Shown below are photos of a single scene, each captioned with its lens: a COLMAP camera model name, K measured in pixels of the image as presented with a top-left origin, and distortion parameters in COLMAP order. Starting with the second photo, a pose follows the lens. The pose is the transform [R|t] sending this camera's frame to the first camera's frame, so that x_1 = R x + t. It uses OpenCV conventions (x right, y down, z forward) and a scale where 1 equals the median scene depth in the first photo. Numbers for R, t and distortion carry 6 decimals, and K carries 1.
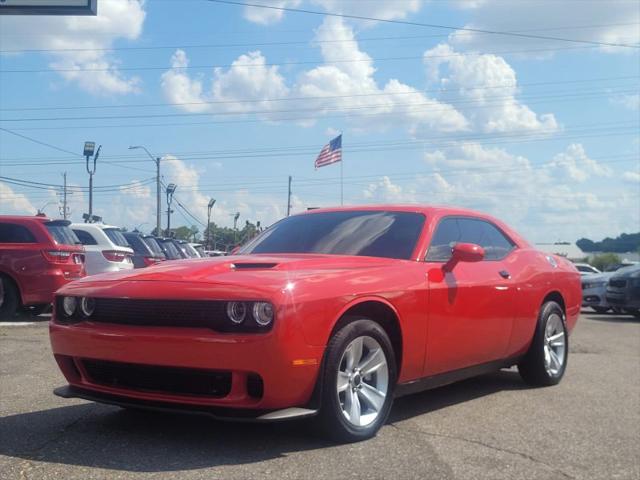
lens RADIAL K [[846.3, 0, 310.4], [0, 846.3, 234.8], [0, 0, 1]] dist [0.035038, 0.000000]
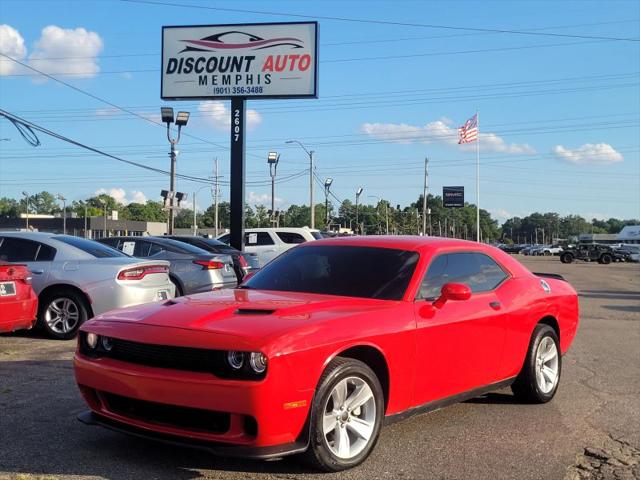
lens RADIAL K [[874.1, 0, 316.9], [0, 874.1, 224.6], [0, 0, 1]] dist [0.039304, 0.000000]
pose [[0.989723, 0.002162, -0.142980, -0.039656], [0.000444, 0.999834, 0.018191, -0.086362], [0.142996, -0.018067, 0.989558, -0.859494]]
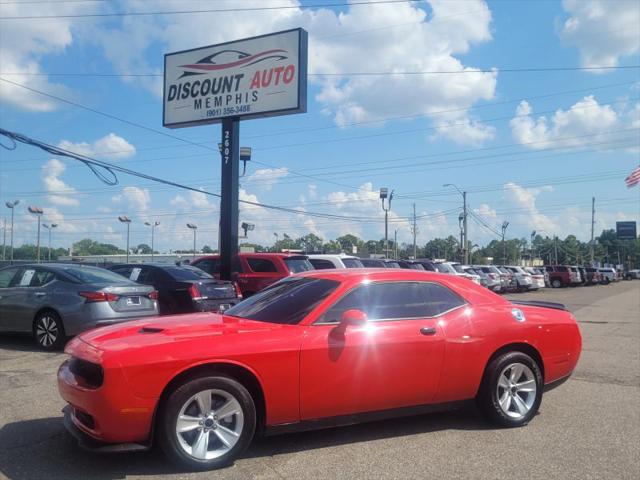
lens RADIAL K [[628.2, 0, 319.9], [0, 628.2, 233.2], [0, 0, 1]] dist [0.035759, 0.000000]
pose [[0.893857, -0.022429, -0.447791, 0.346099], [0.014631, 0.999675, -0.020866, -0.051942], [0.448114, 0.012099, 0.893895, 0.109060]]
